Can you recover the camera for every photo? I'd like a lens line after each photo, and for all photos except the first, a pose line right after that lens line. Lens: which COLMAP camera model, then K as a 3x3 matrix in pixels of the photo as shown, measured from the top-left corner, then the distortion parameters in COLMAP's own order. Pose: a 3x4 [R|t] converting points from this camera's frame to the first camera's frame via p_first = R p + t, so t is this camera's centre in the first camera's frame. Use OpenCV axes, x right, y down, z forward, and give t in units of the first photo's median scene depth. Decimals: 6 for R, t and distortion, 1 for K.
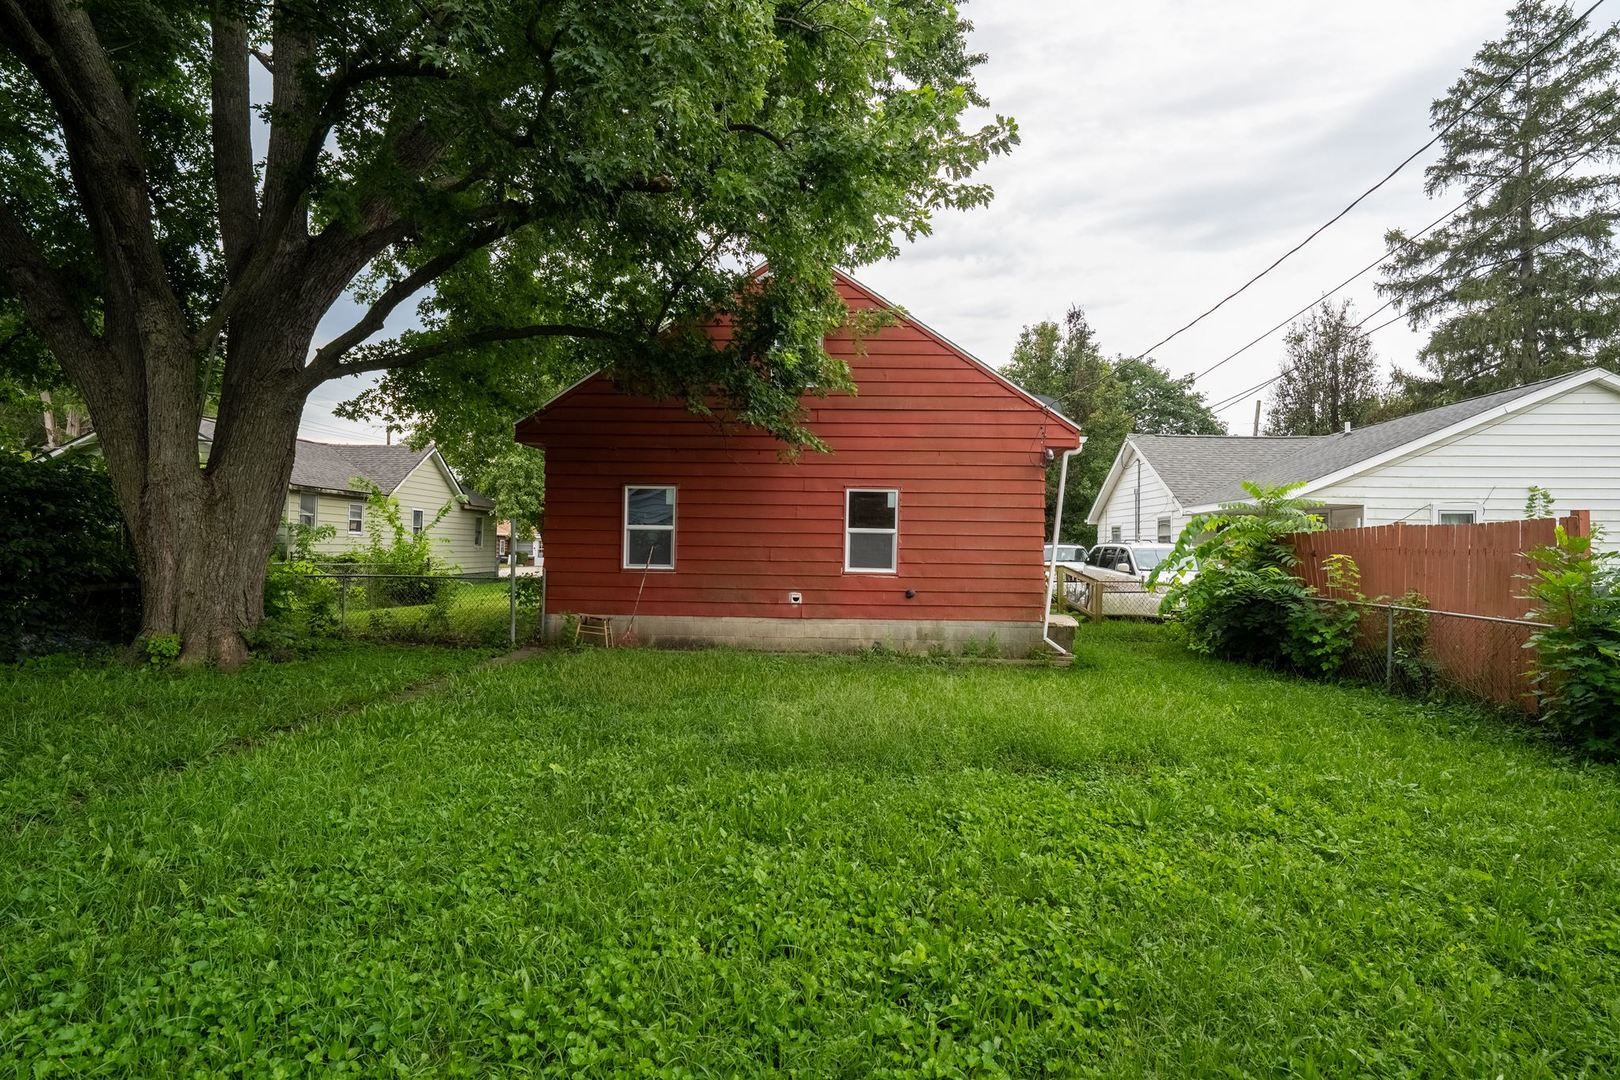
lens RADIAL K [[815.0, 0, 805.2], [0, 815.0, 539.5], [0, 0, 1]] dist [0.000056, -0.000004]
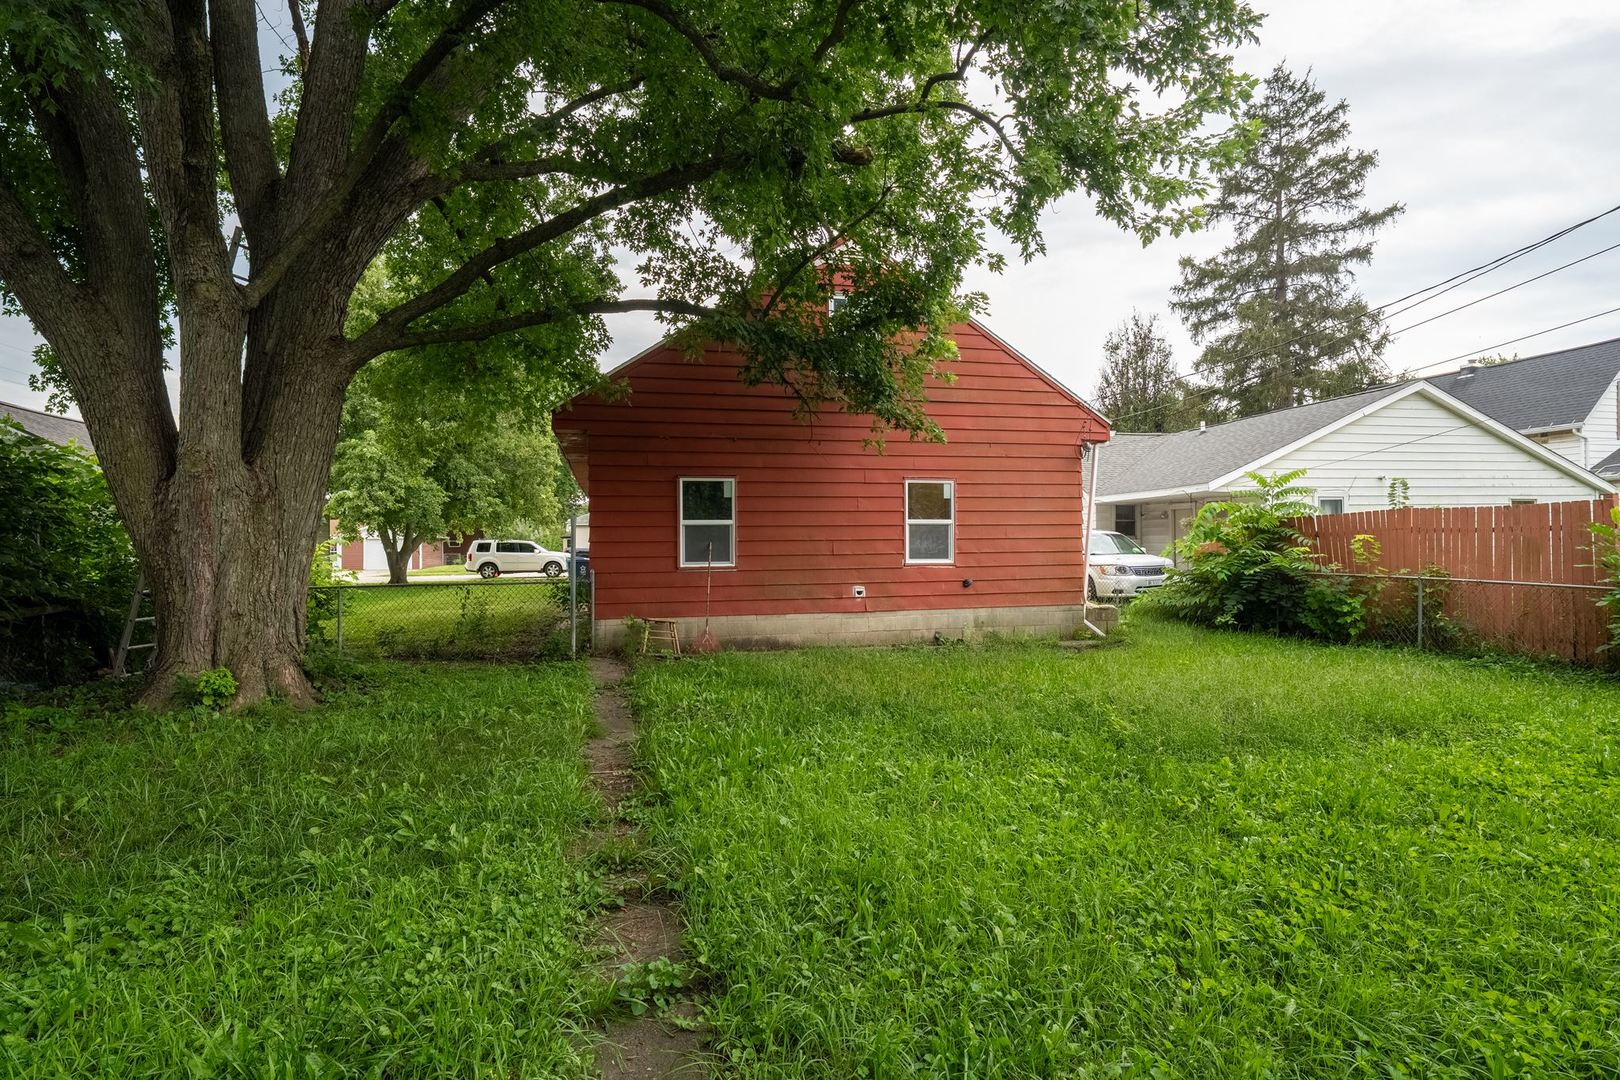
lens RADIAL K [[815.0, 0, 802.9], [0, 815.0, 538.1], [0, 0, 1]] dist [0.000056, -0.000004]
pose [[0.964516, -0.022441, 0.263071, -0.289049], [0.020843, 0.999743, 0.008866, -0.002475], [-0.263202, -0.003068, 0.964736, 0.060685]]
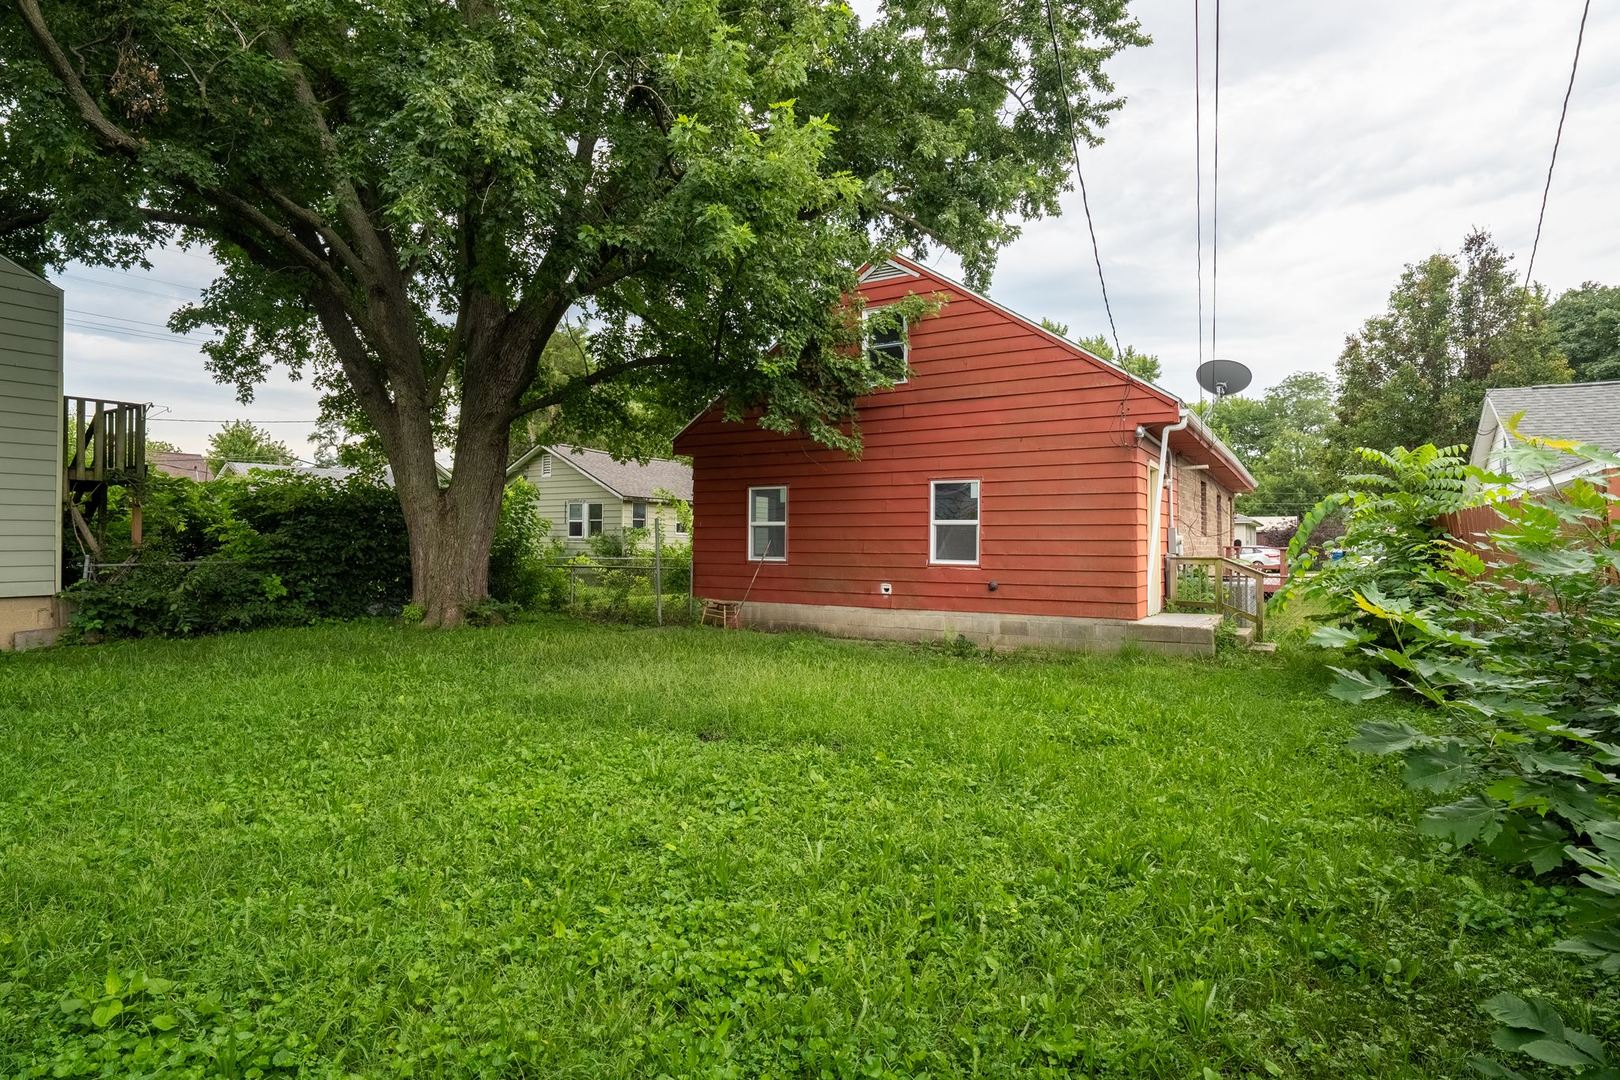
lens RADIAL K [[815.0, 0, 821.9], [0, 815.0, 536.4], [0, 0, 1]] dist [0.000056, -0.000004]
pose [[0.882290, -0.013997, -0.470497, 0.349240], [0.013402, 0.999900, -0.004613, 0.007529], [0.470514, -0.002235, 0.882389, 0.042348]]
